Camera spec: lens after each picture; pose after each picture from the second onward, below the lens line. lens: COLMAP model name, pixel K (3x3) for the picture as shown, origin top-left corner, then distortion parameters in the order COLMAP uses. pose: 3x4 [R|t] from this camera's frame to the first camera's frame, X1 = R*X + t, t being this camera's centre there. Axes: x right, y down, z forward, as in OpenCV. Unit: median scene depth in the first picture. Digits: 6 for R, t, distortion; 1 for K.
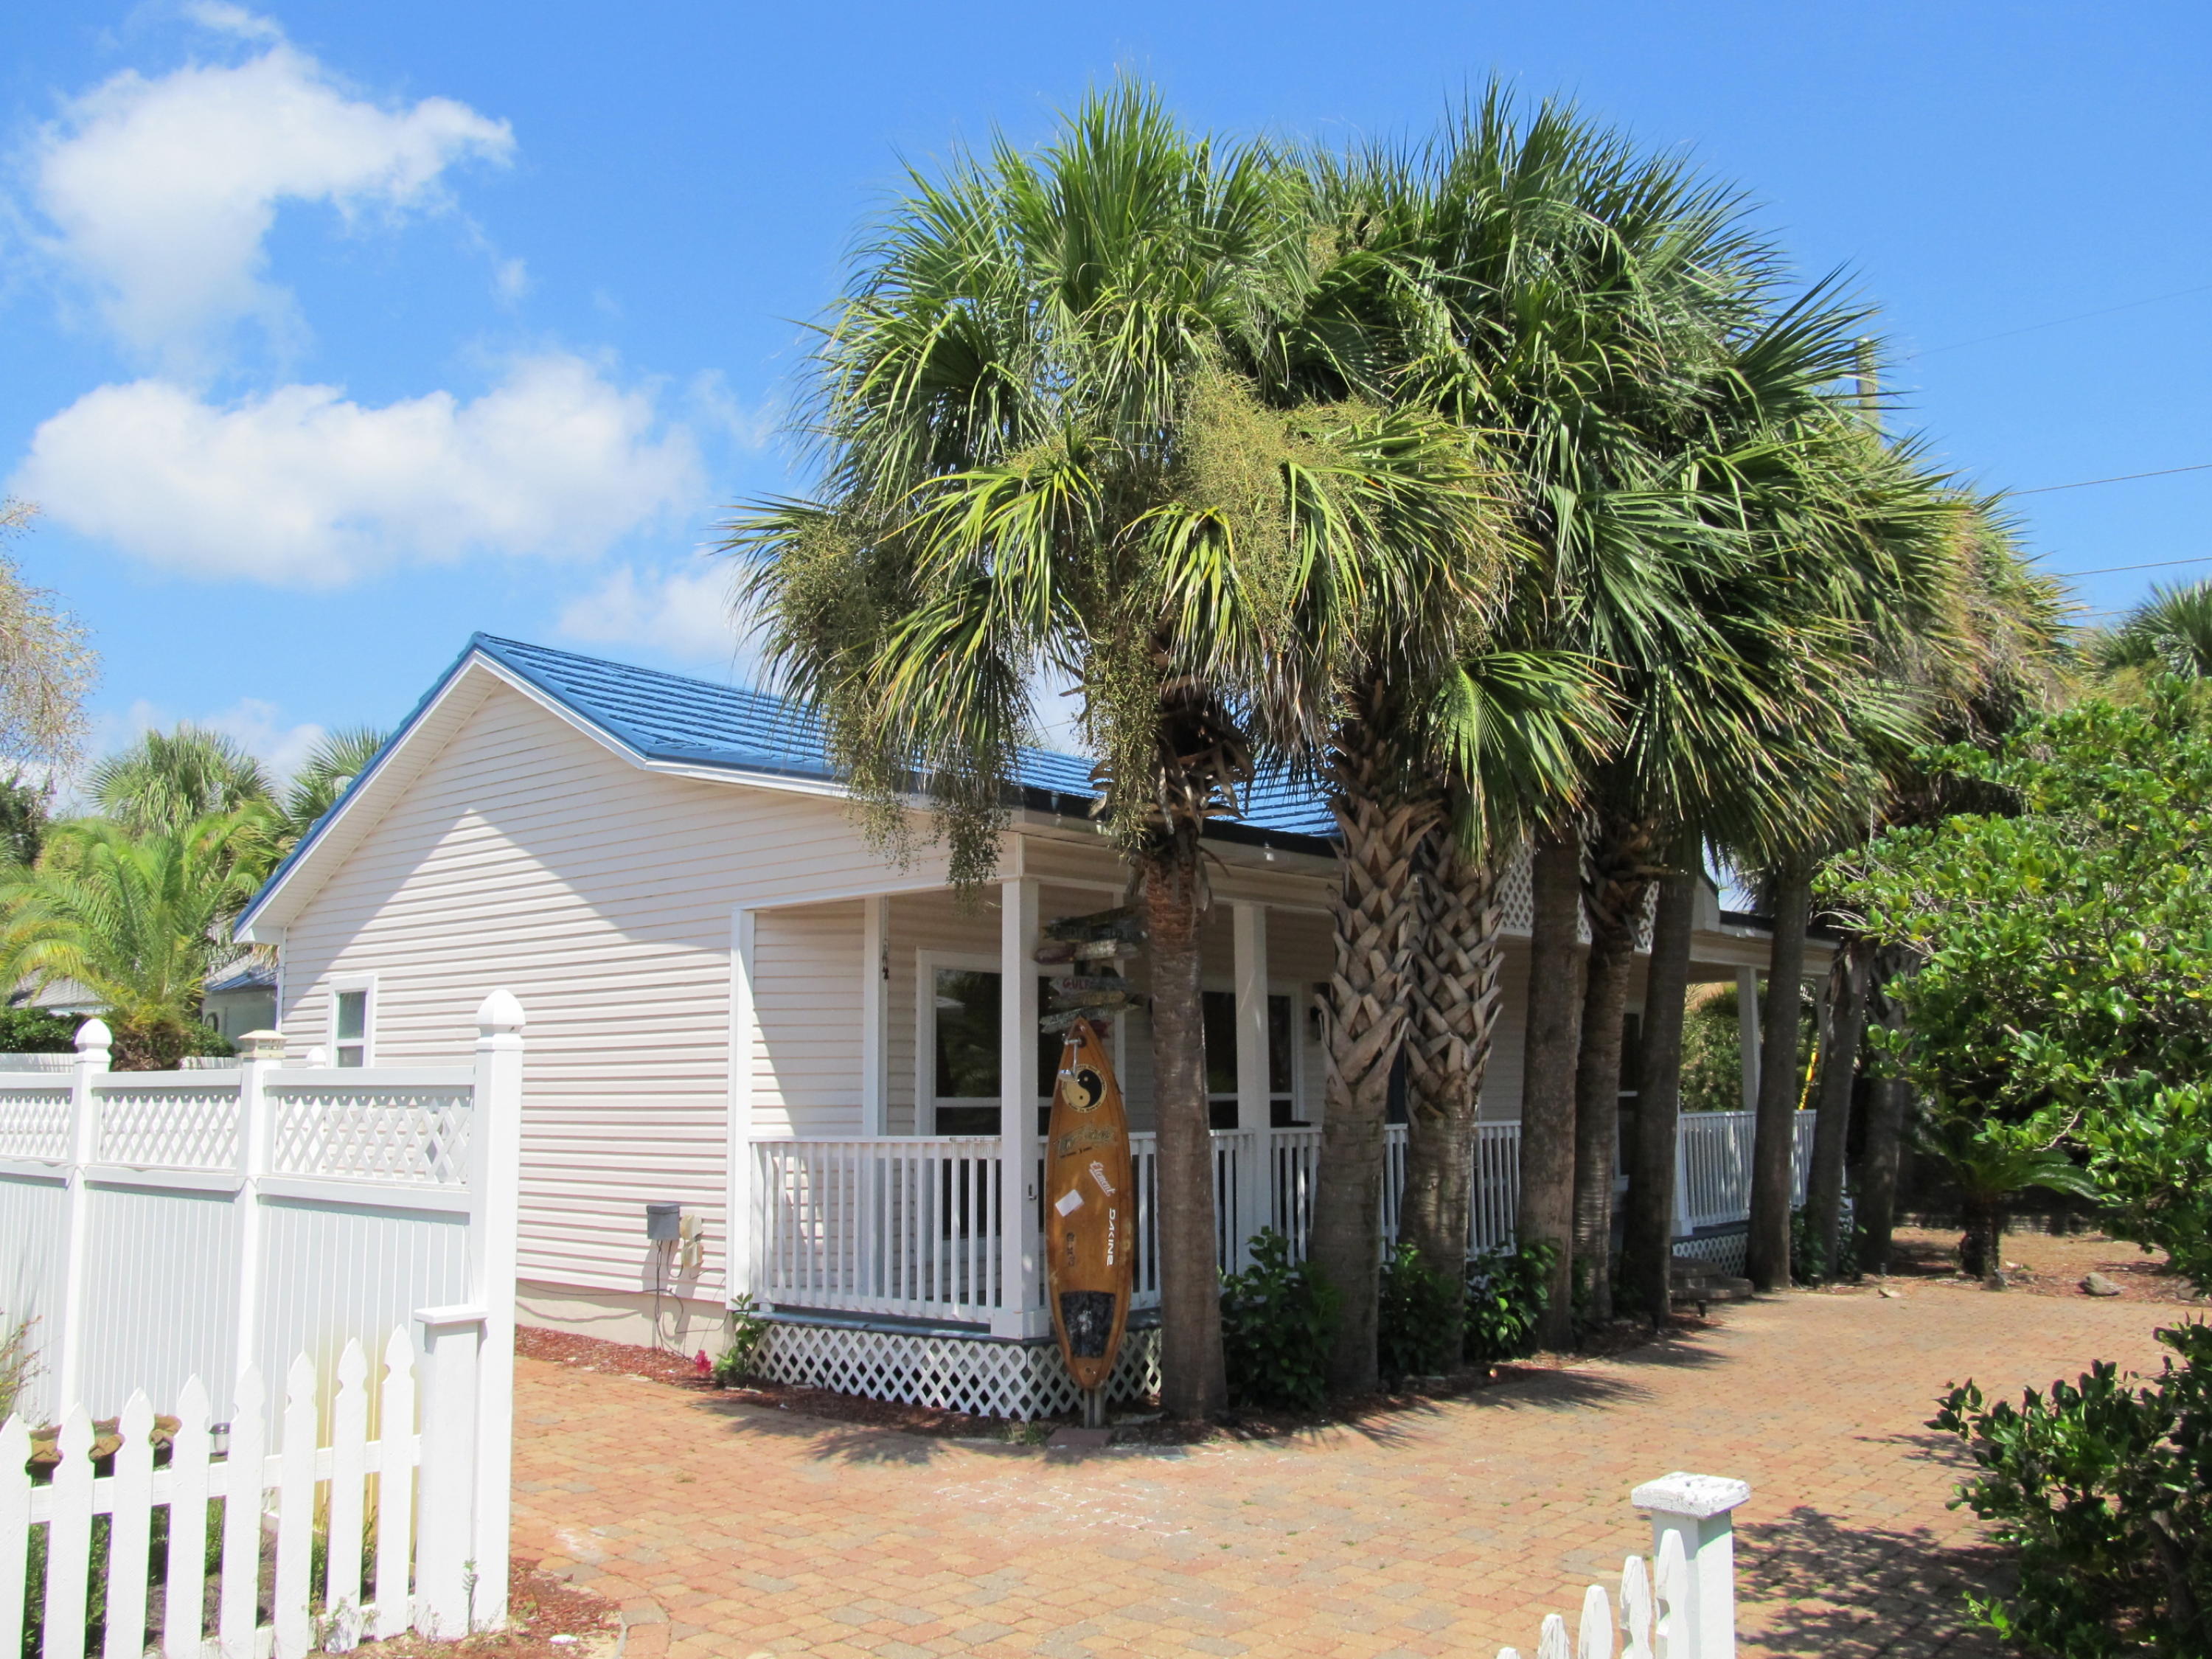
lens RADIAL K [[1875.8, 0, 1106.0], [0, 1875.8, 829.5], [0, 0, 1]] dist [-0.049877, 0.000319]
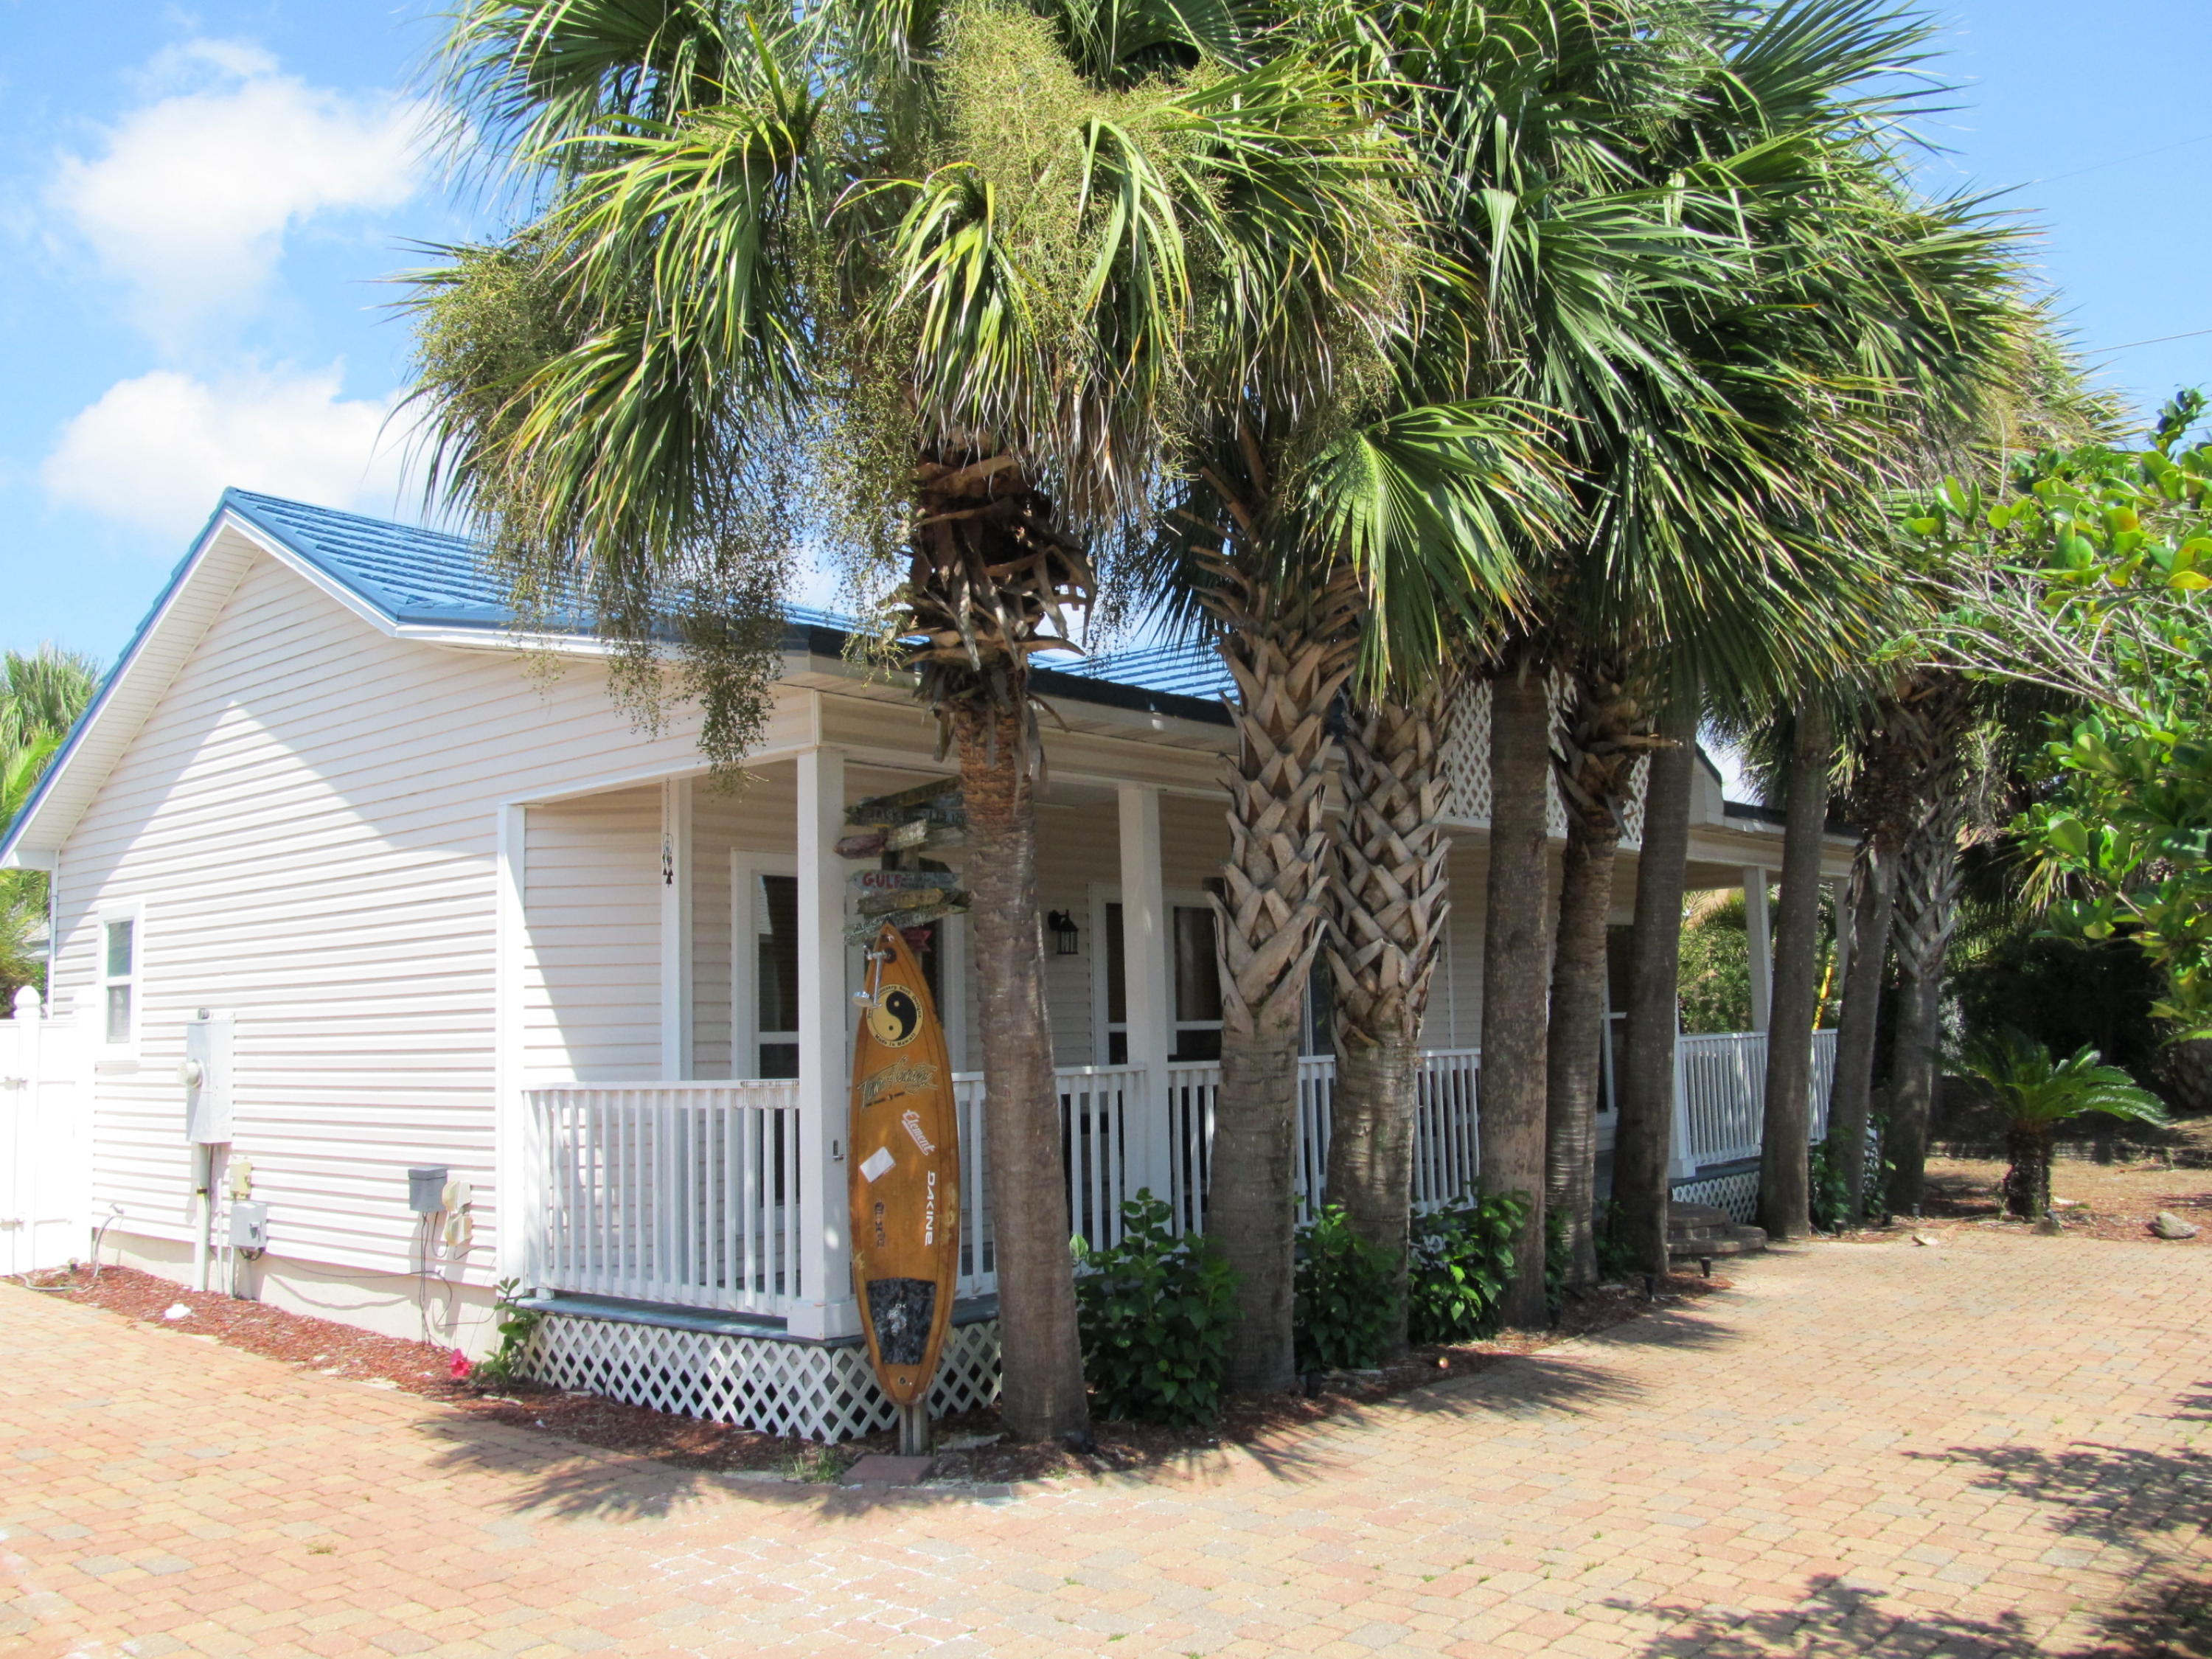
lens RADIAL K [[1851.7, 0, 1106.0], [0, 1851.7, 829.5], [0, 0, 1]] dist [-0.055551, 0.005123]
pose [[0.999781, -0.019422, -0.007836, 0.077469], [0.019673, 0.999252, 0.033298, 0.035538], [0.007184, -0.033445, 0.999415, 0.228314]]
